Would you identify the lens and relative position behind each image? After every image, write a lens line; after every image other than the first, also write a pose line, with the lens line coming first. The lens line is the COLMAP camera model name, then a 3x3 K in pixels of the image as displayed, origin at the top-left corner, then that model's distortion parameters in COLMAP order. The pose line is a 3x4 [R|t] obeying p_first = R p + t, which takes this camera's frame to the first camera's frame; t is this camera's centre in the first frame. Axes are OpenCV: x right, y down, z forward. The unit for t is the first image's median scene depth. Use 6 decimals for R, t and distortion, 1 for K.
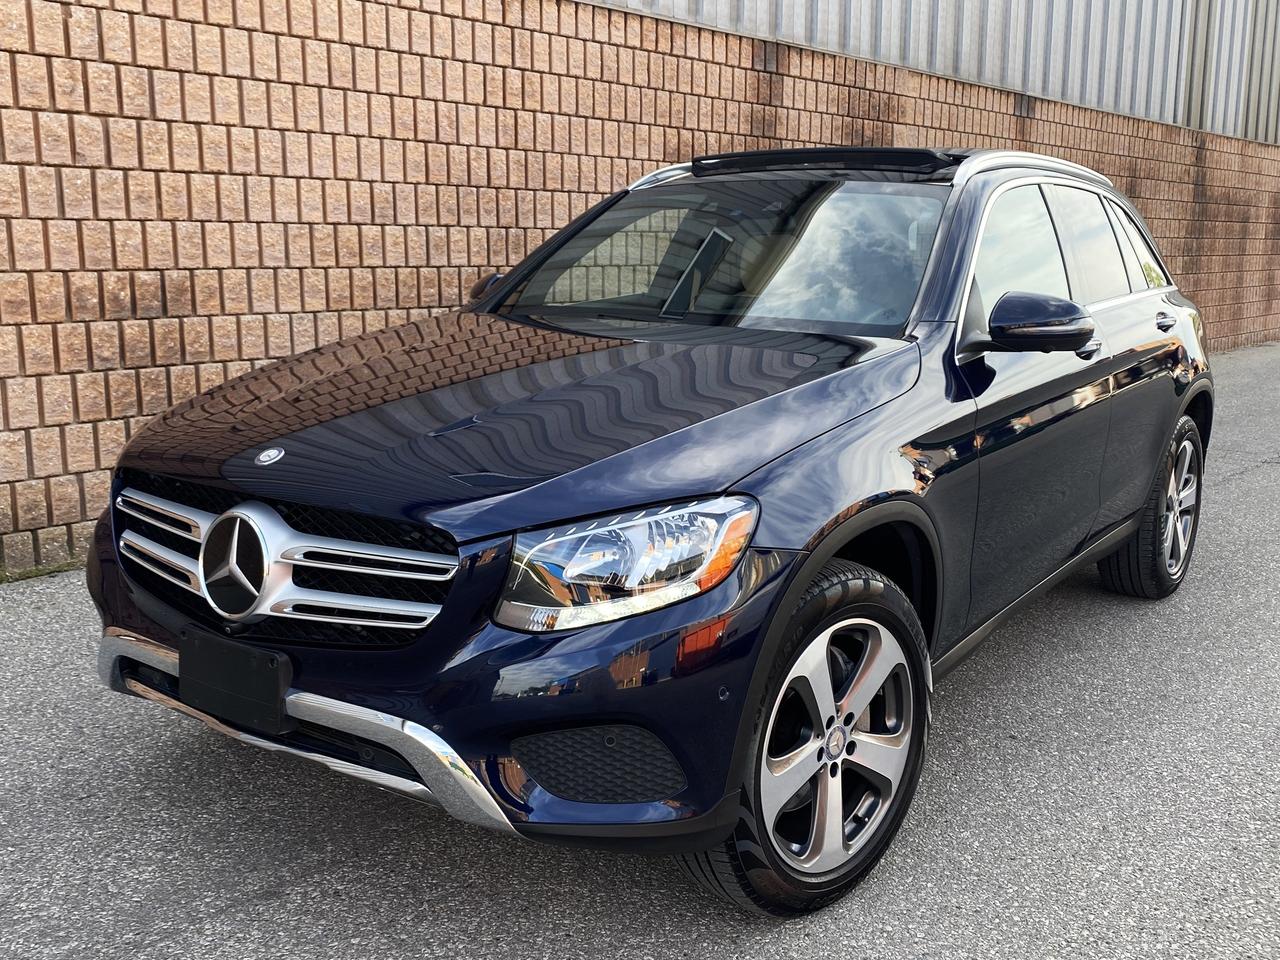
lens RADIAL K [[1243.6, 0, 638.5], [0, 1243.6, 496.0], [0, 0, 1]] dist [0.017083, 0.000000]
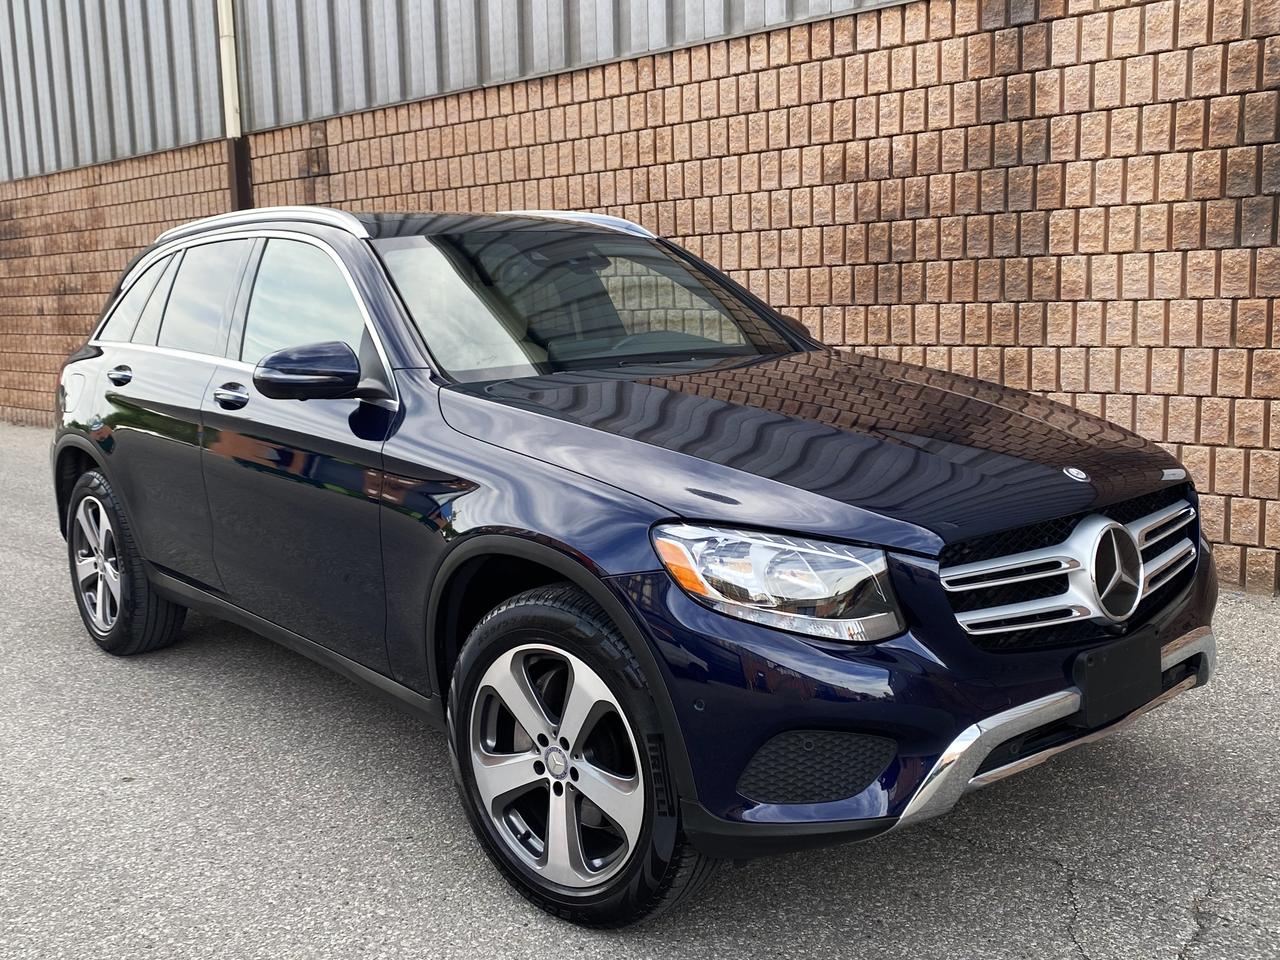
lens RADIAL K [[1289.0, 0, 635.0], [0, 1289.0, 513.1], [0, 0, 1]] dist [0.018286, 0.000000]
pose [[-0.025139, 0.151562, -0.988128, 1.051743], [-0.178997, 0.971784, 0.153609, -0.187437], [0.983528, 0.180733, 0.002699, 1.039979]]
